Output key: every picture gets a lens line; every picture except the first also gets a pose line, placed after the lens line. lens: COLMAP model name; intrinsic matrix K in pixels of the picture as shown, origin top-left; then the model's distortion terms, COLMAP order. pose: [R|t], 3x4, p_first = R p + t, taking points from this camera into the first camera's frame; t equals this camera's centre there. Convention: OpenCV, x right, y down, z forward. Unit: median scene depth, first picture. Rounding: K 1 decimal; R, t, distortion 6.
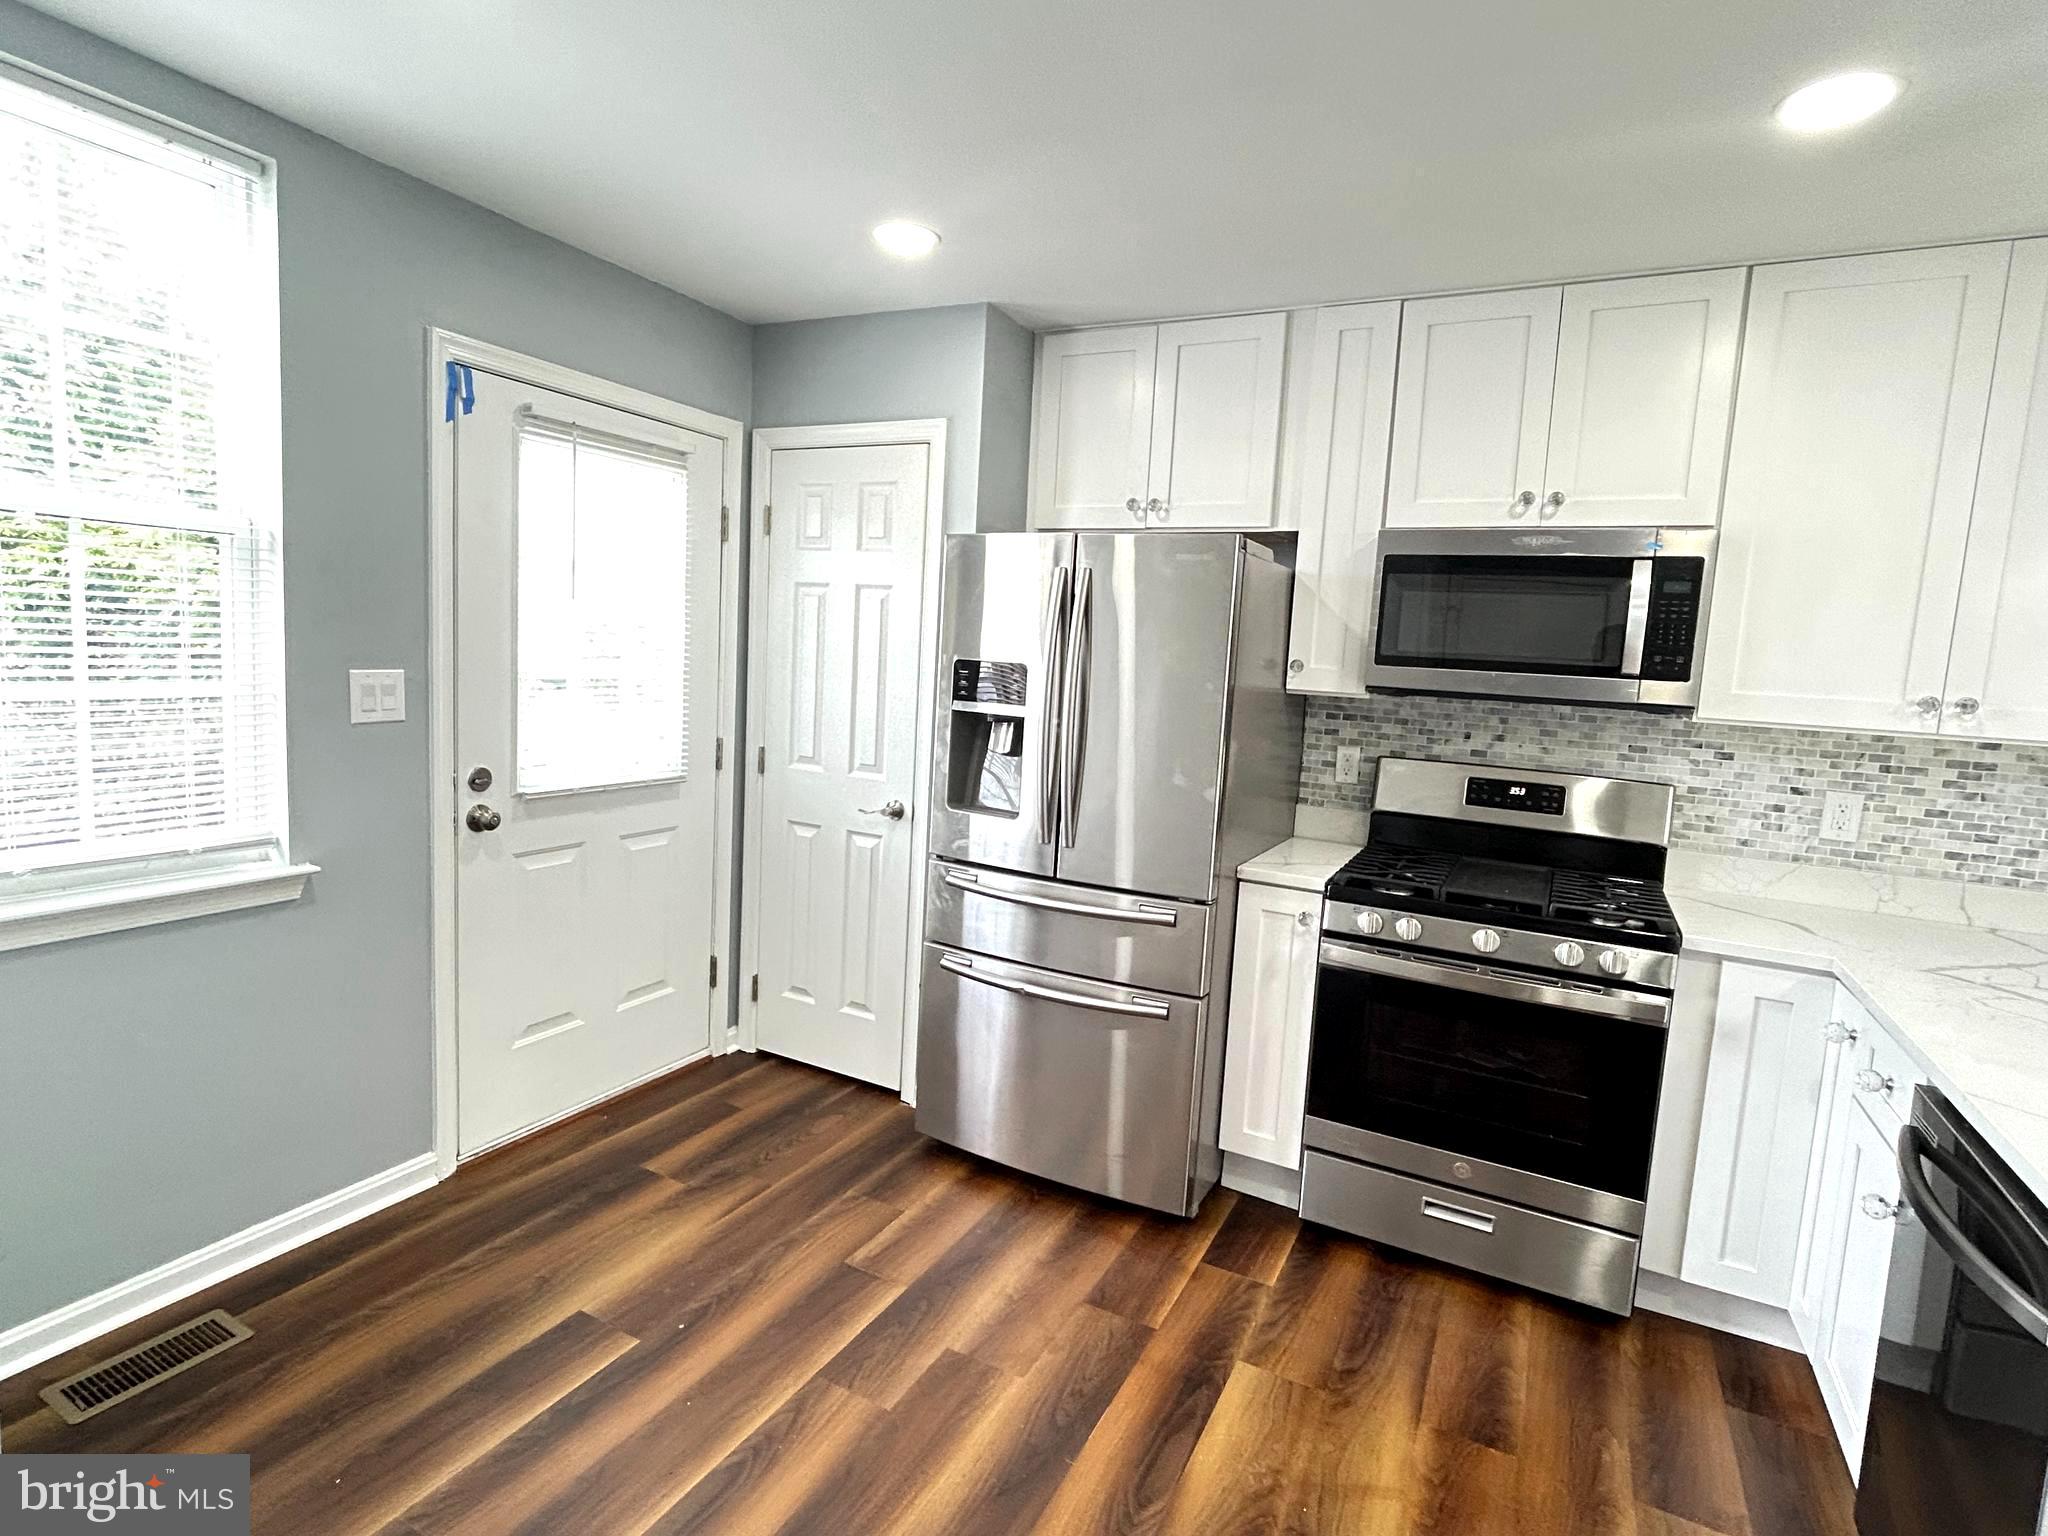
lens RADIAL K [[1034.4, 0, 1024.0], [0, 1034.4, 768.0], [0, 0, 1]] dist [0.001579, -0.000087]
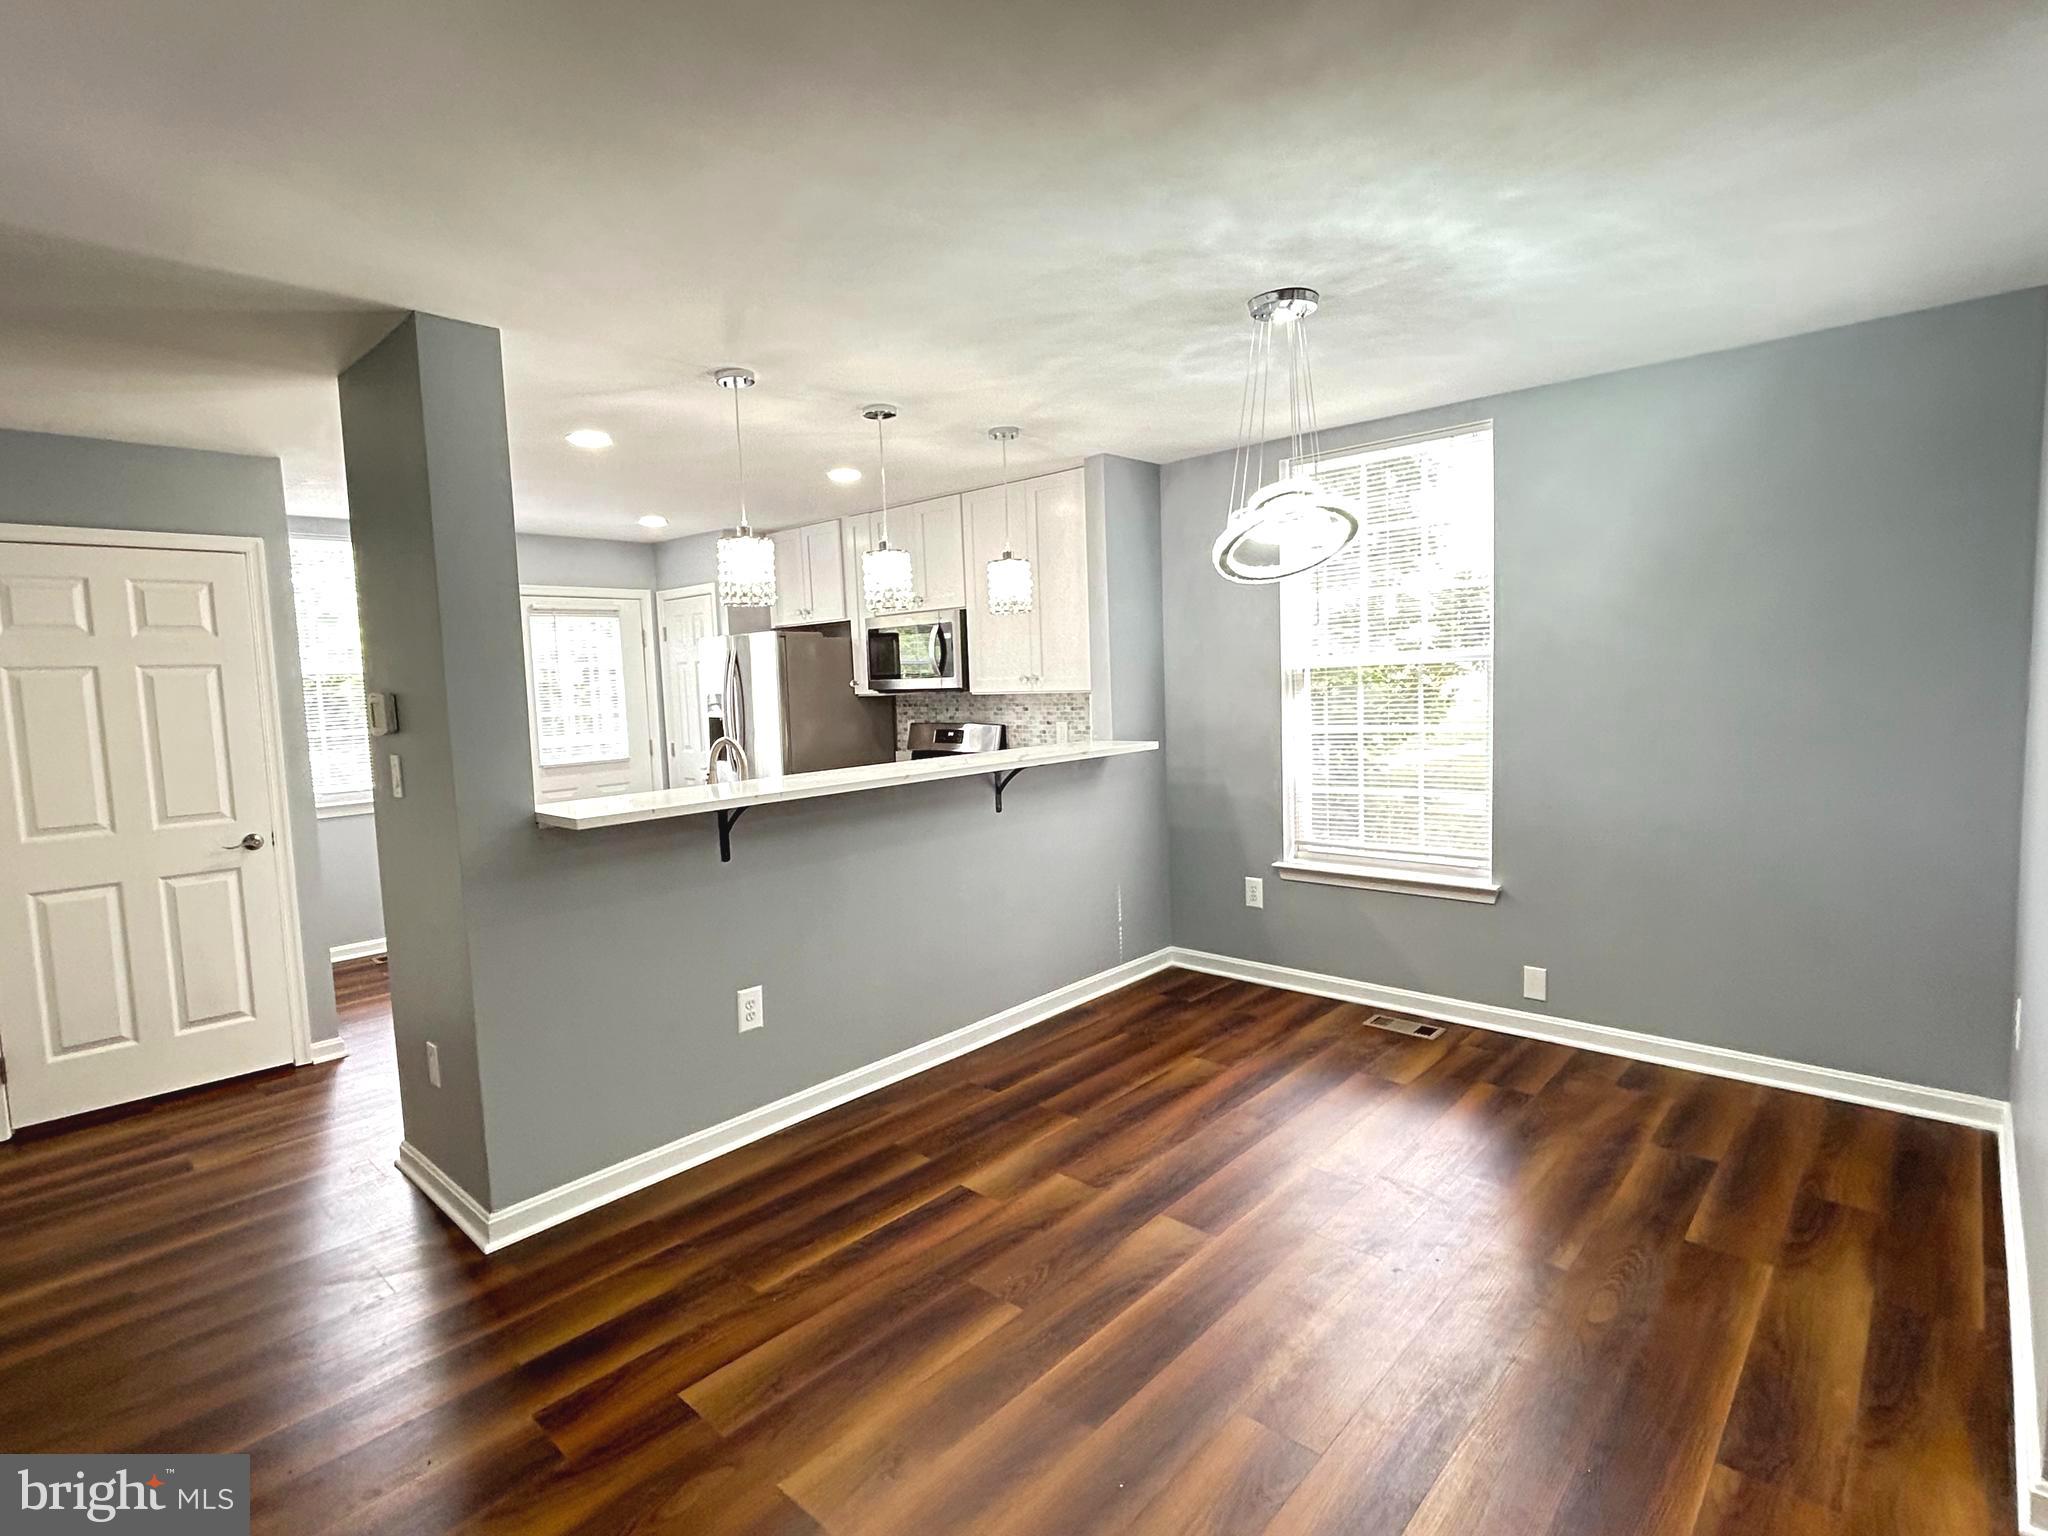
lens RADIAL K [[1007.4, 0, 1015.3], [0, 1007.4, 765.2], [0, 0, 1]] dist [0.001724, 0.000385]
pose [[0.962019, -0.066511, -0.264754, 1.142709], [0.059611, 0.997642, -0.034019, 0.162665], [0.266393, 0.016945, 0.963716, -0.919995]]
